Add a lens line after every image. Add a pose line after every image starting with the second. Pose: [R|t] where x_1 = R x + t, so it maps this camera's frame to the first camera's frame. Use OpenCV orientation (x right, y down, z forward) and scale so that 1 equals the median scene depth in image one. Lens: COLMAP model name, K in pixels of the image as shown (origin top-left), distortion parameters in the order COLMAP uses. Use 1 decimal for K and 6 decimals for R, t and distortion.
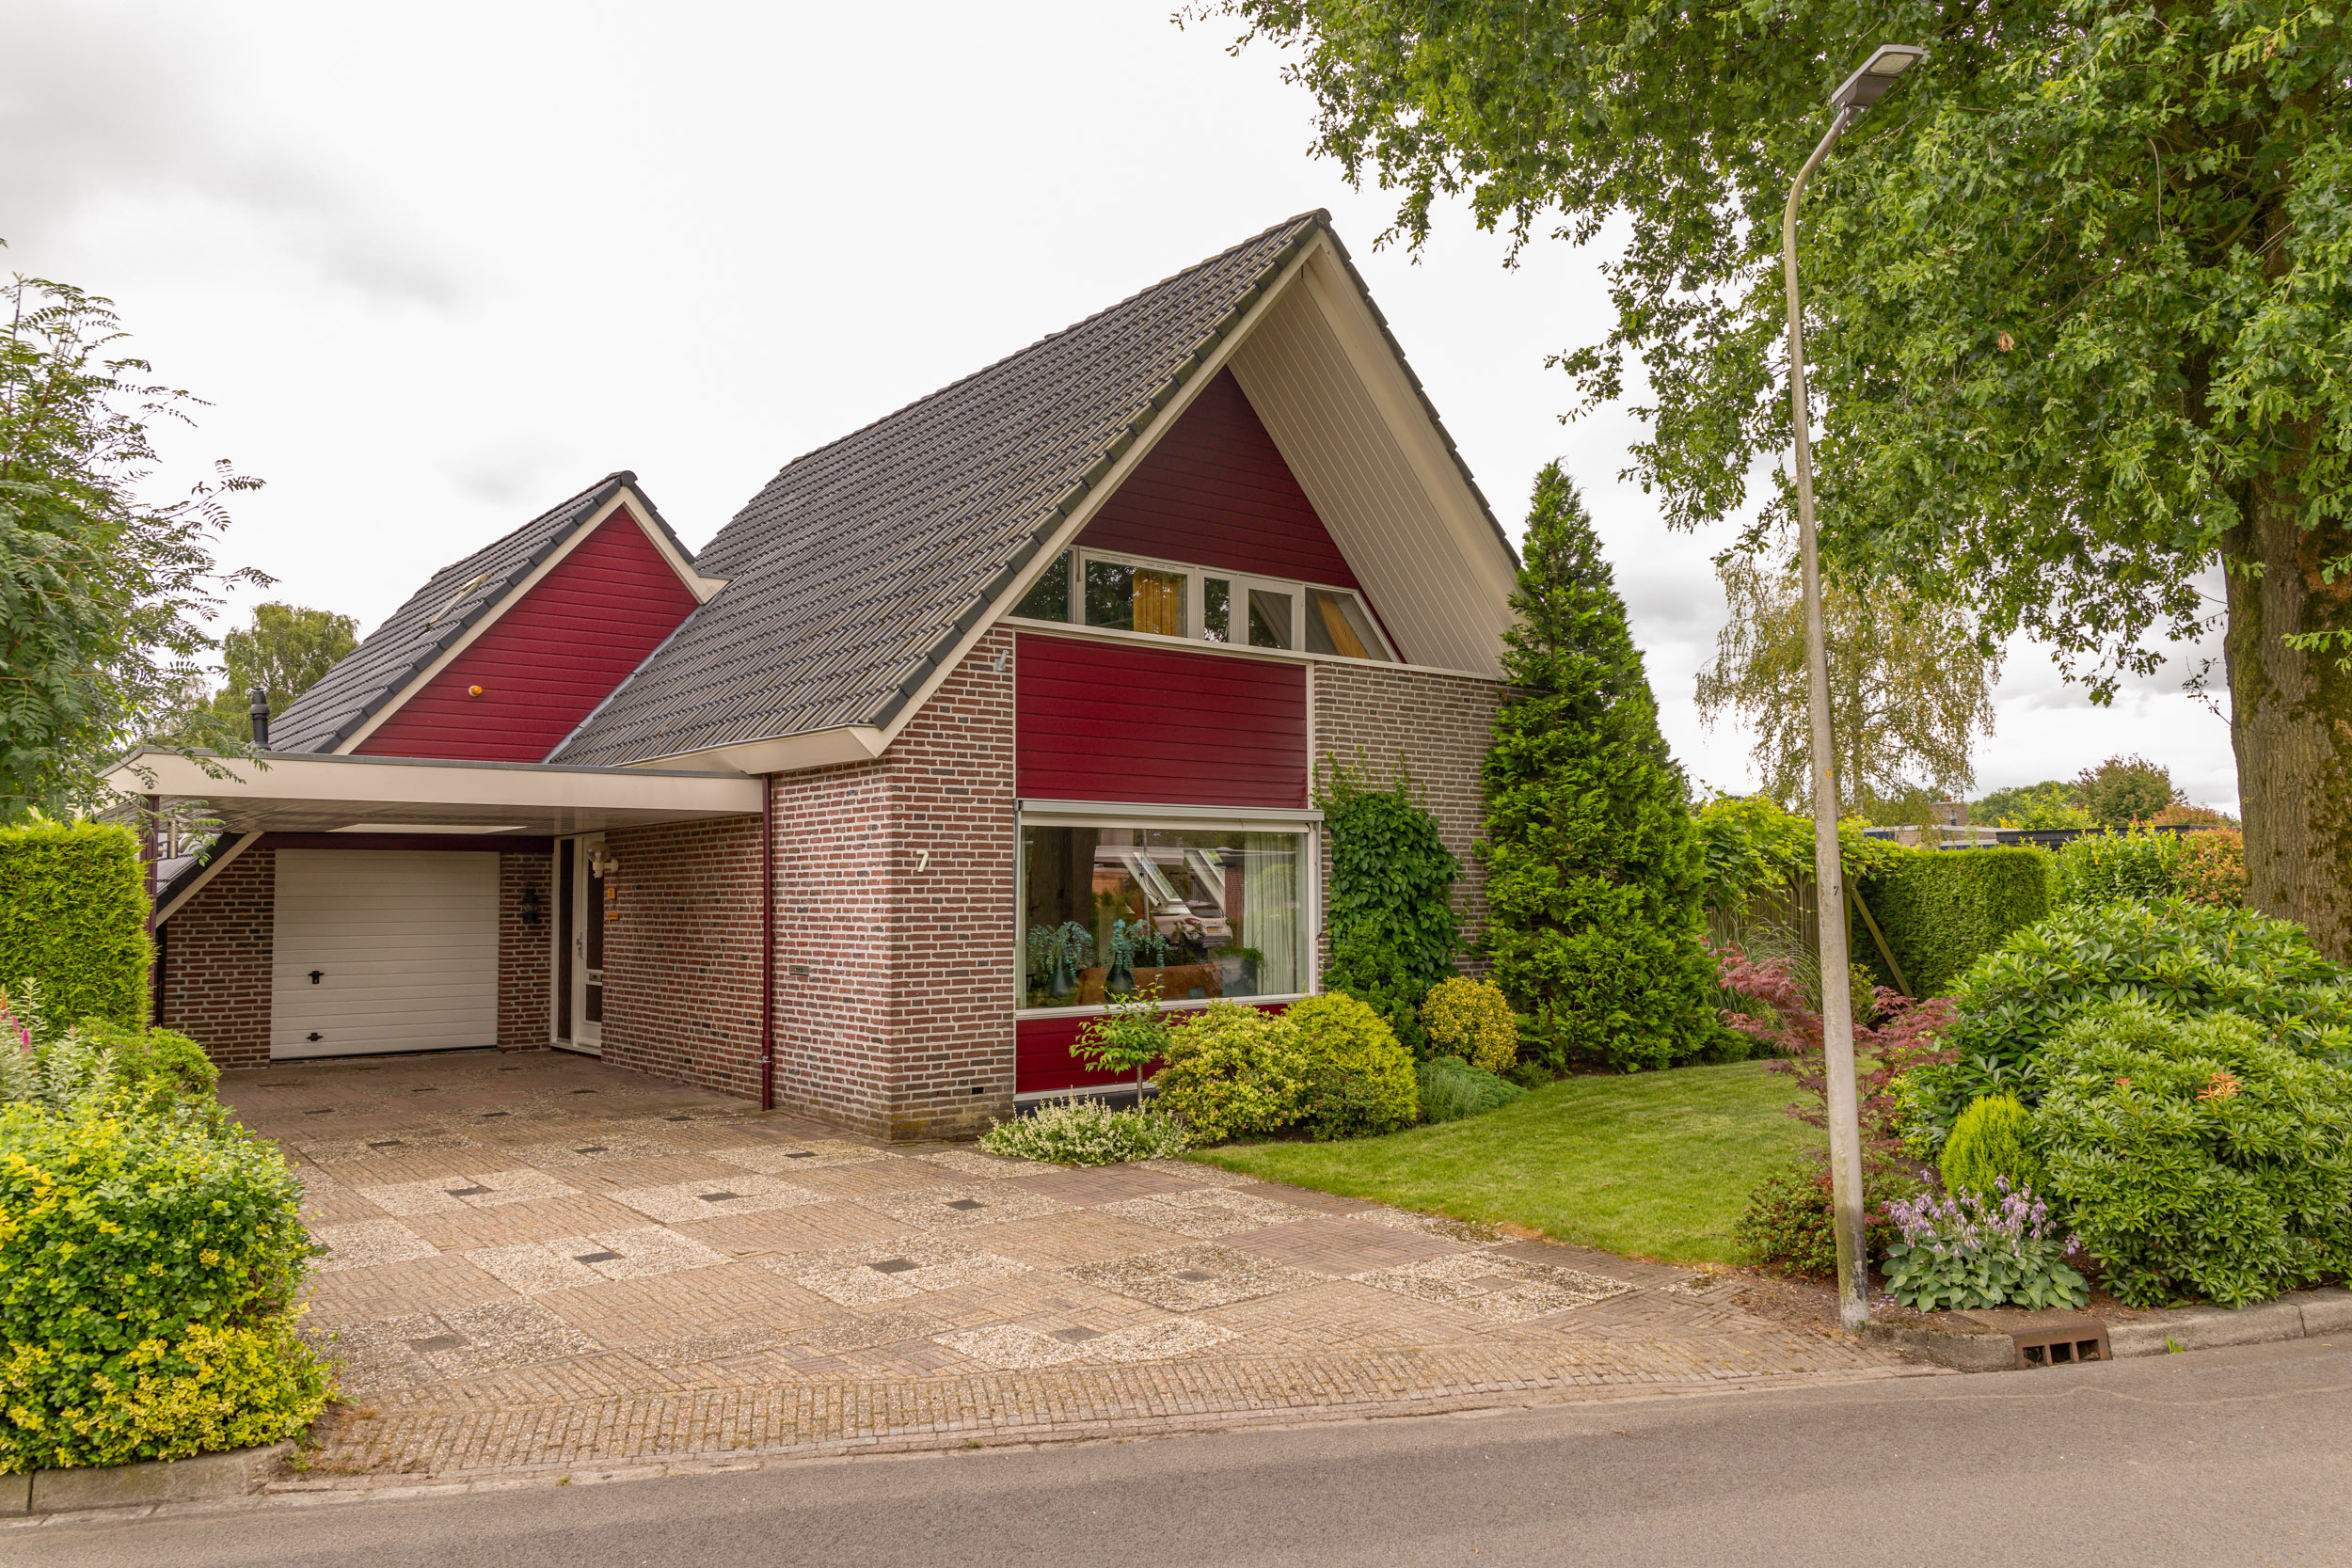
lens RADIAL K [[1611.1, 0, 1169.0], [0, 1611.1, 798.8], [0, 0, 1]] dist [0.004536, 0.003020]
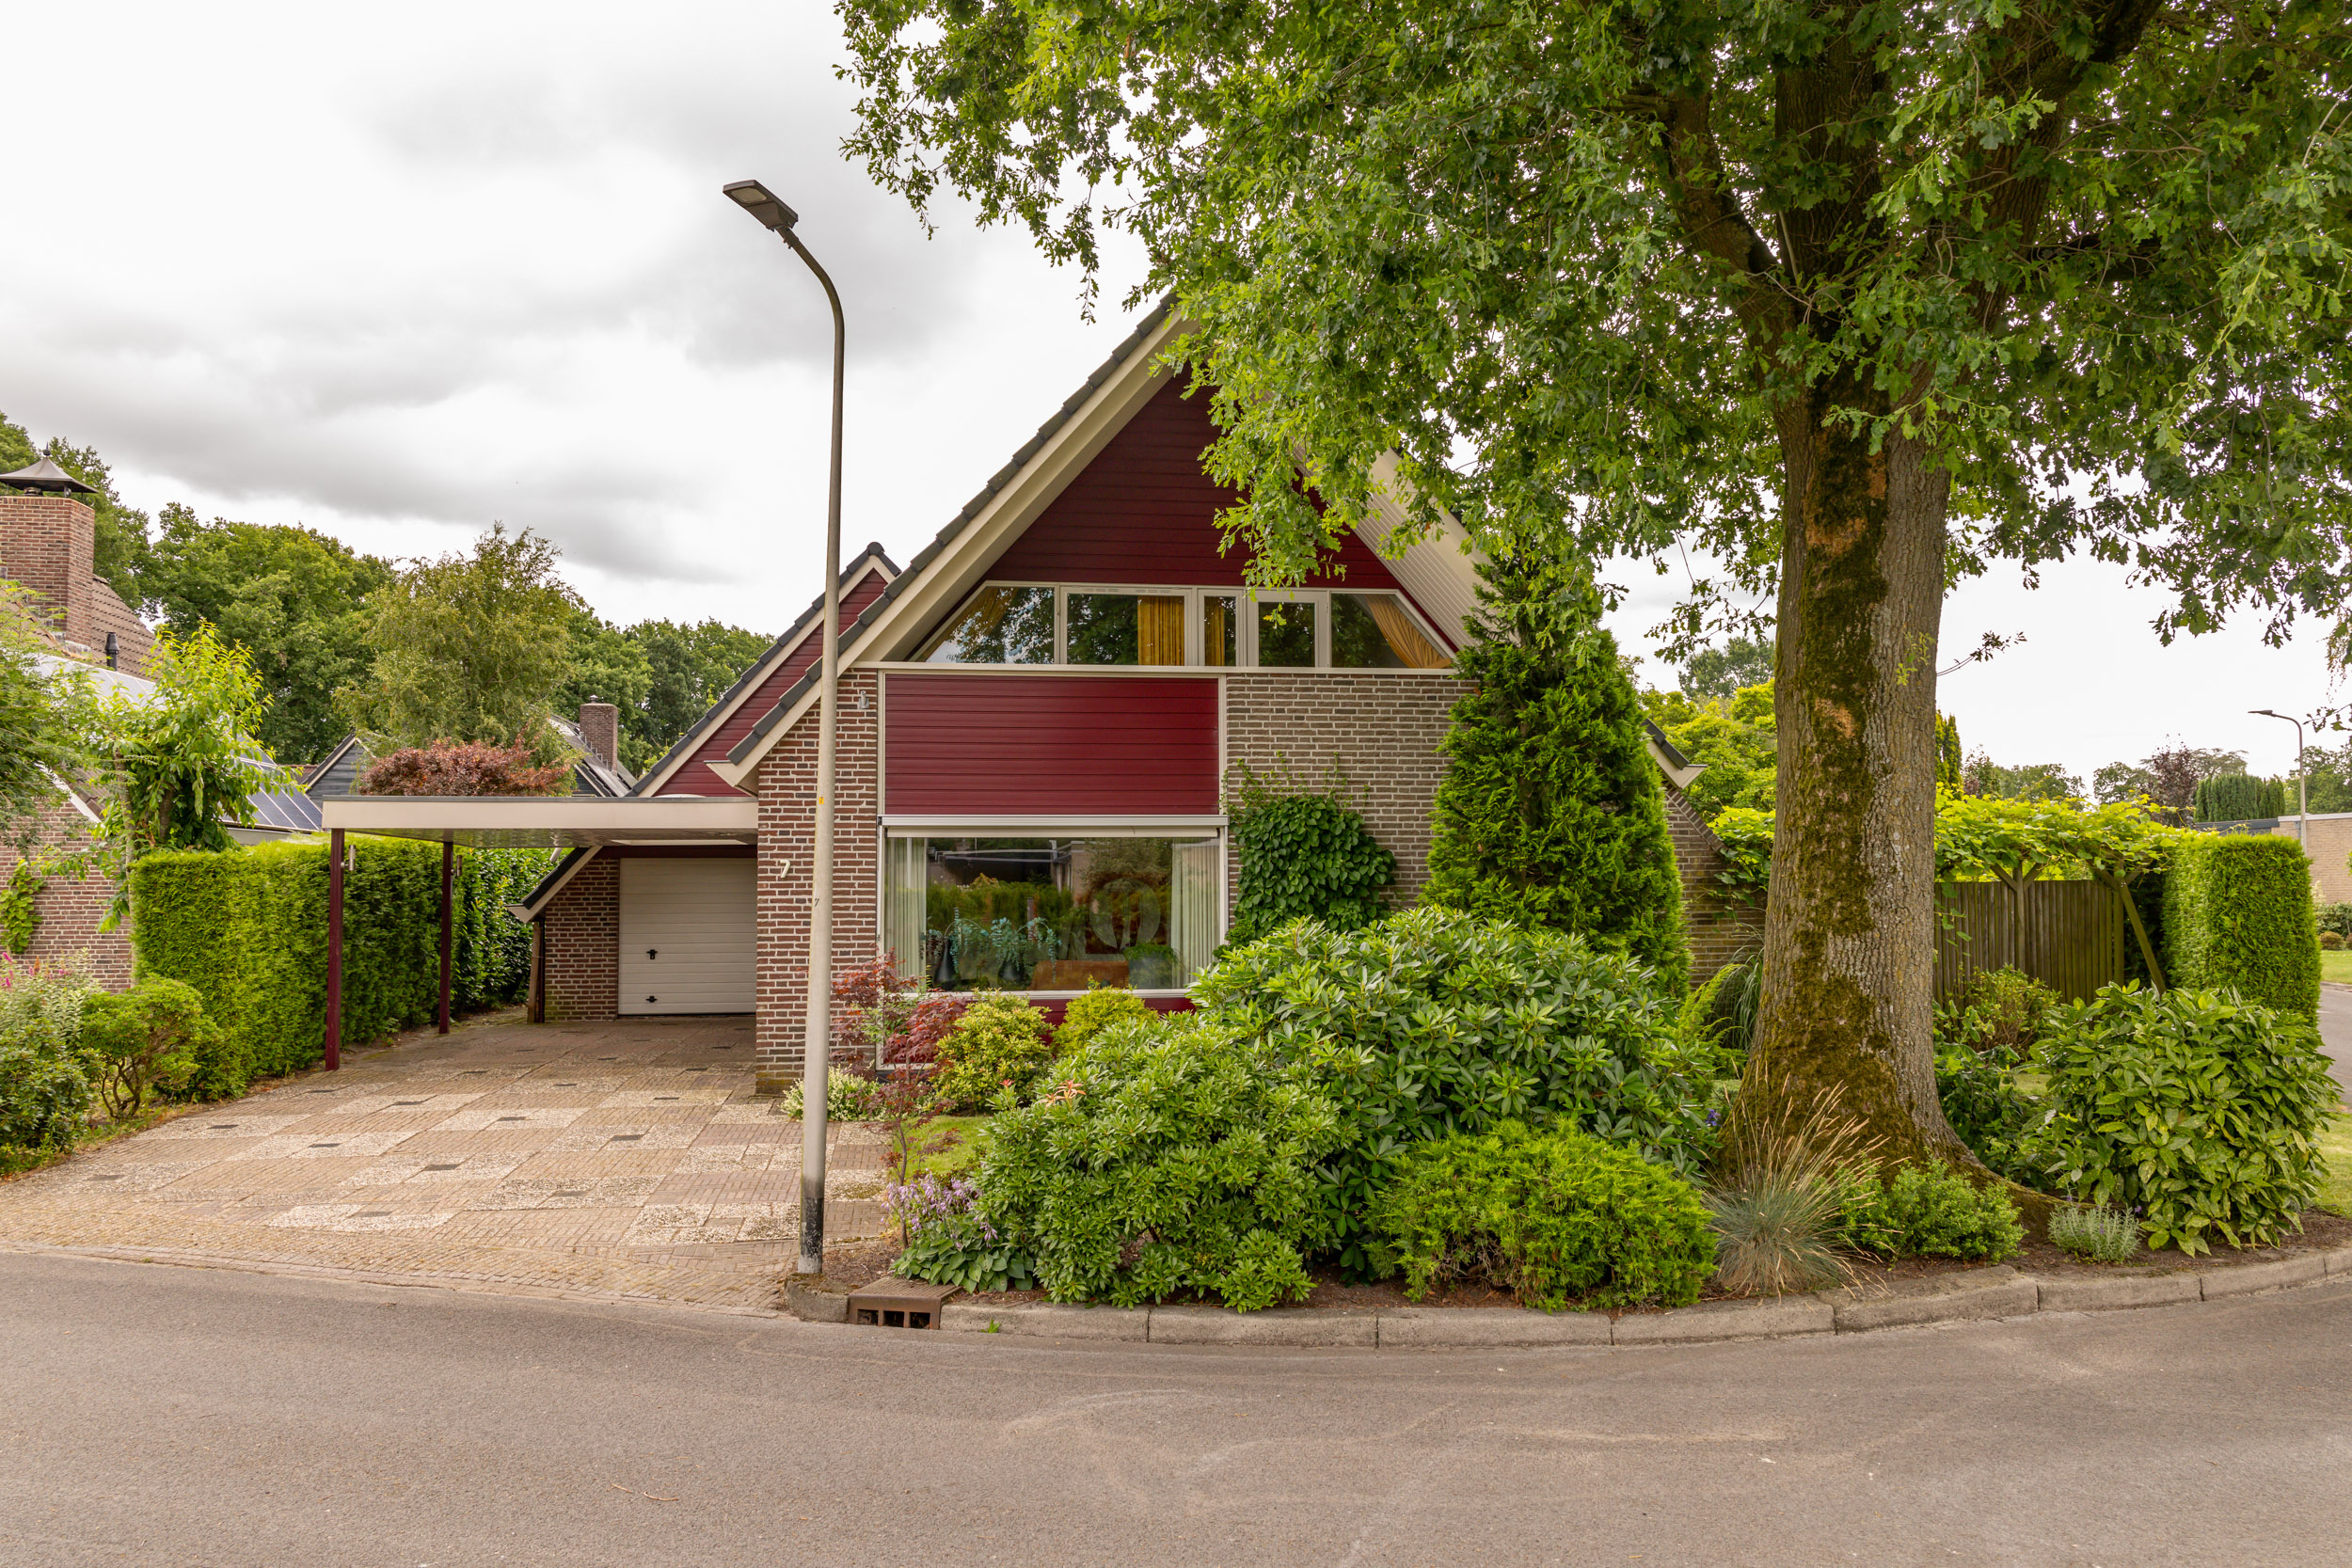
lens RADIAL K [[1640.3, 0, 1176.0], [0, 1640.3, 784.0], [0, 0, 1]] dist [-0.002062, -0.000776]
pose [[0.866862, -0.030681, -0.497603, 0.718047], [0.029808, 0.999509, -0.009698, -0.004592], [0.497656, -0.006426, 0.867350, 0.065938]]
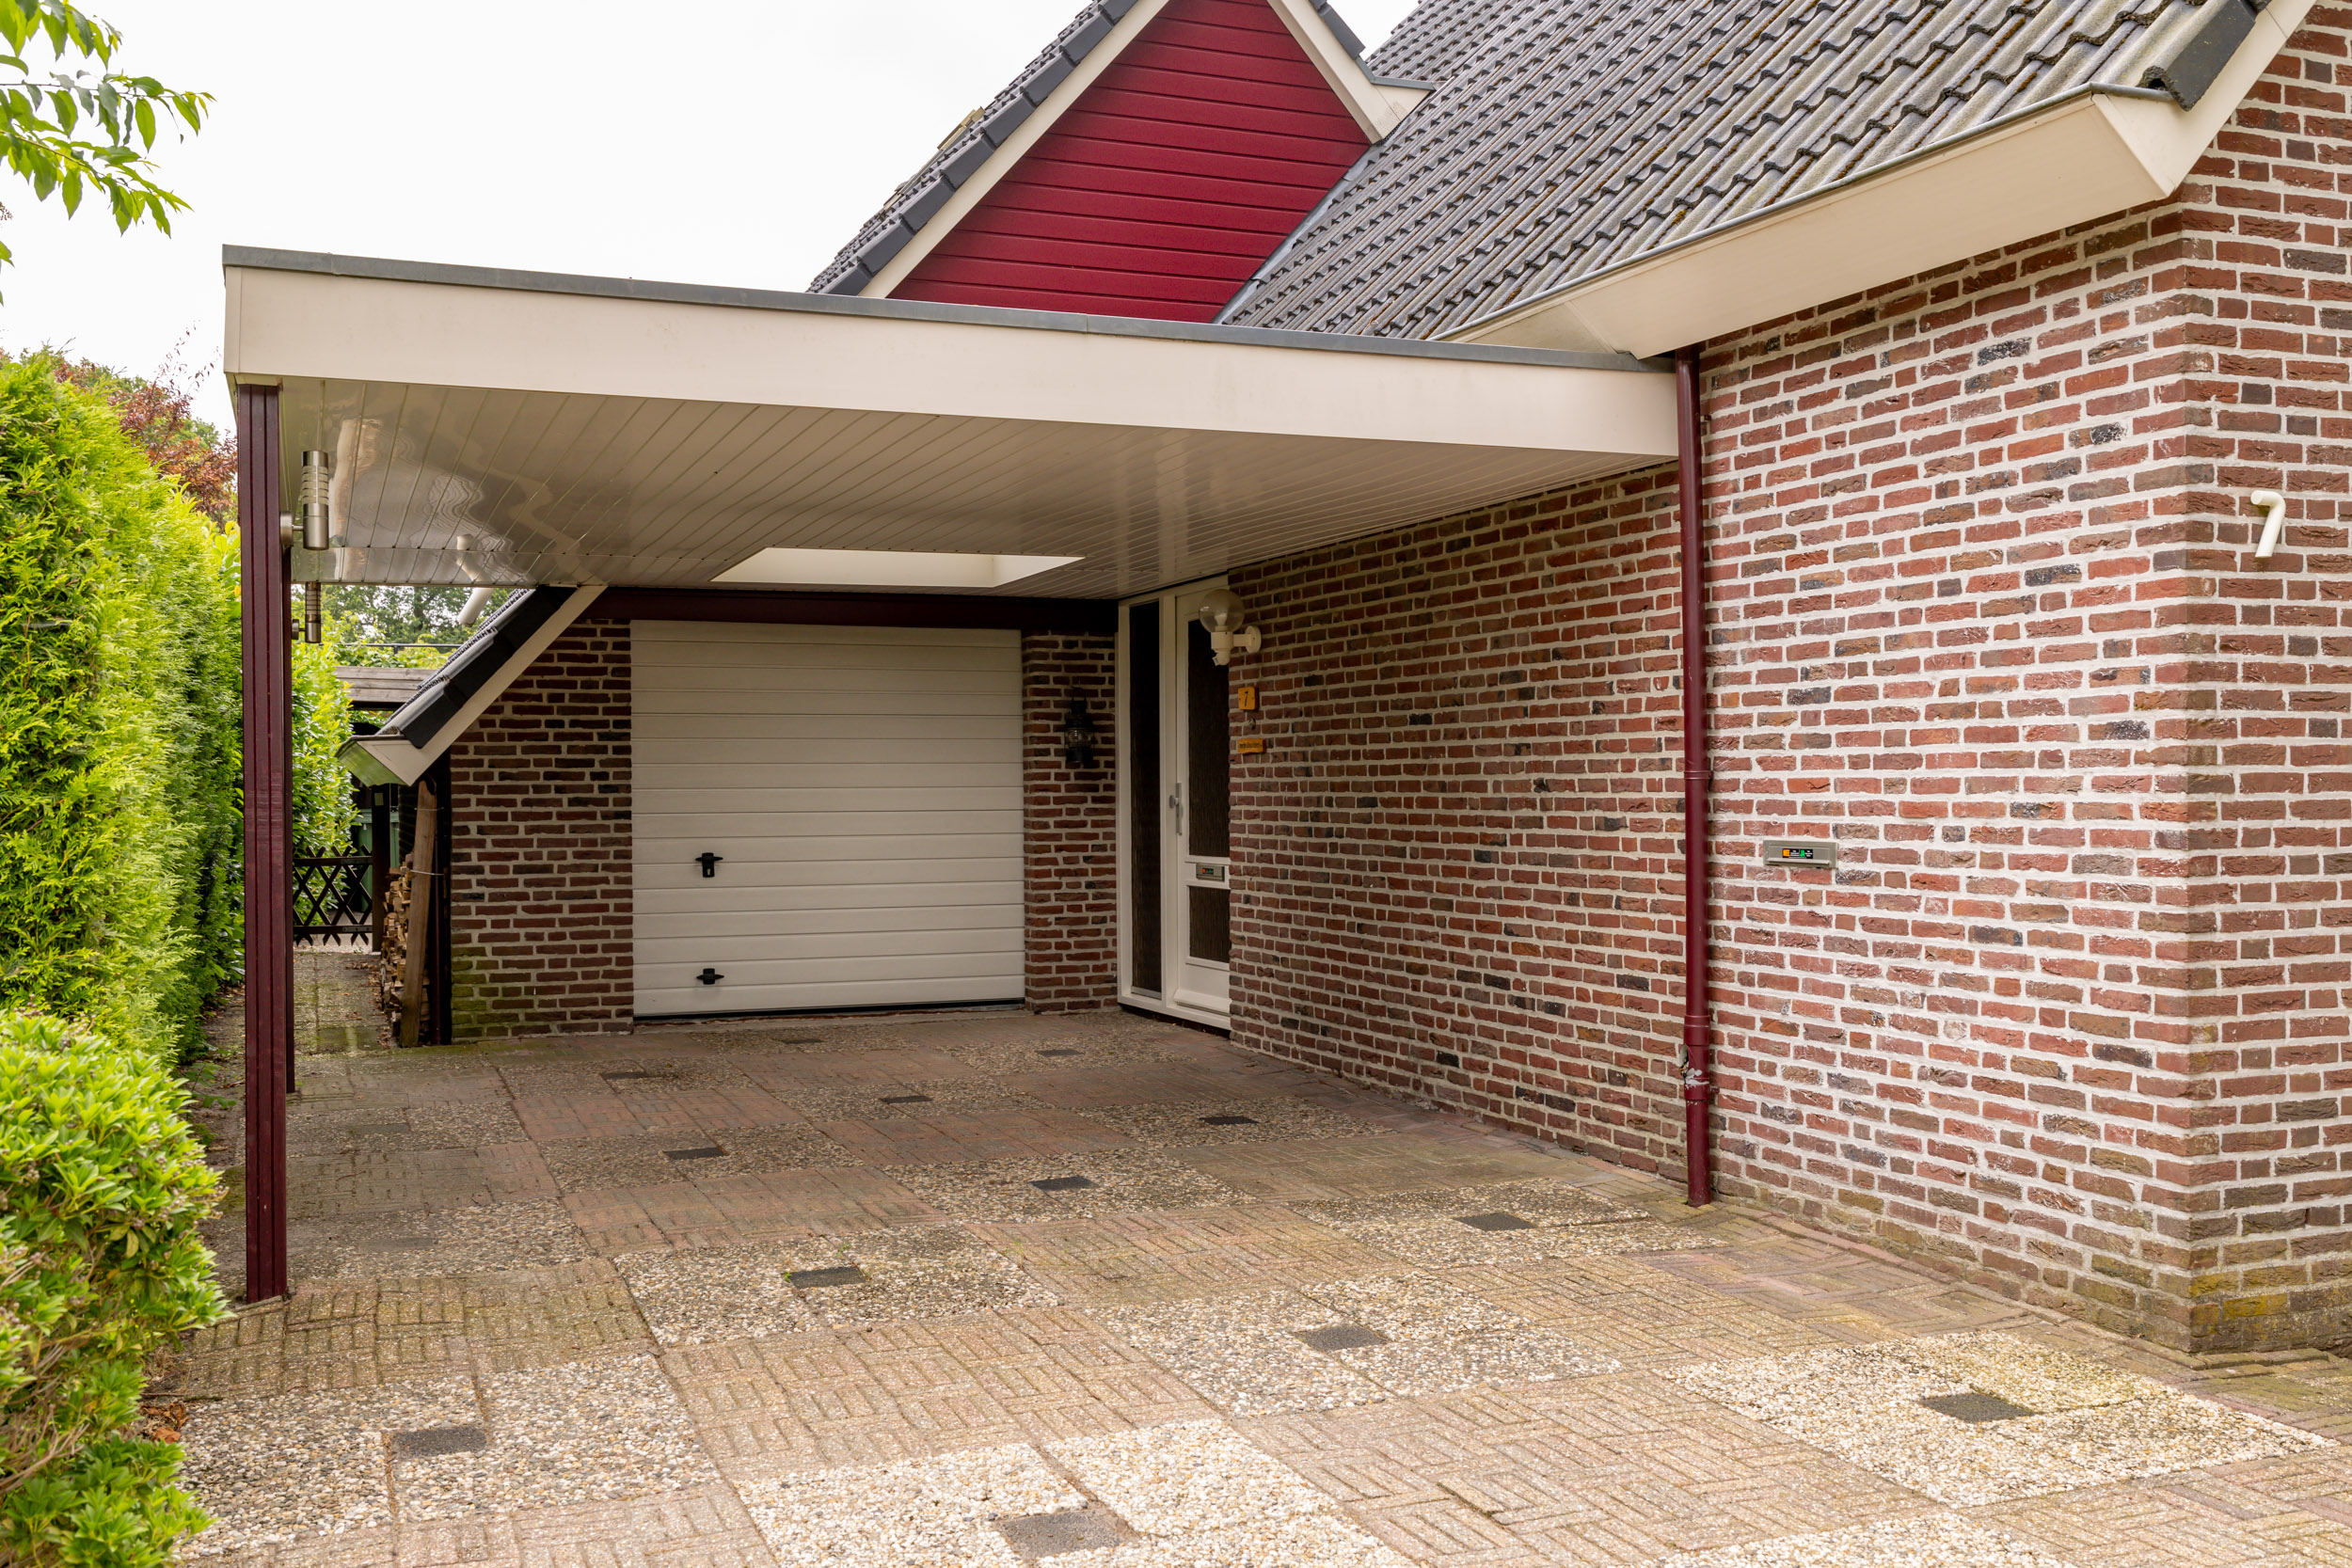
lens RADIAL K [[2228.8, 0, 1176.0], [0, 2228.8, 784.0], [0, 0, 1]] dist [-0.009496, -0.001263]
pose [[0.954932, 0.000072, -0.296824, -0.229705], [0.018896, 0.997957, 0.061033, 0.059022], [0.296222, -0.063891, 0.952980, 0.487441]]
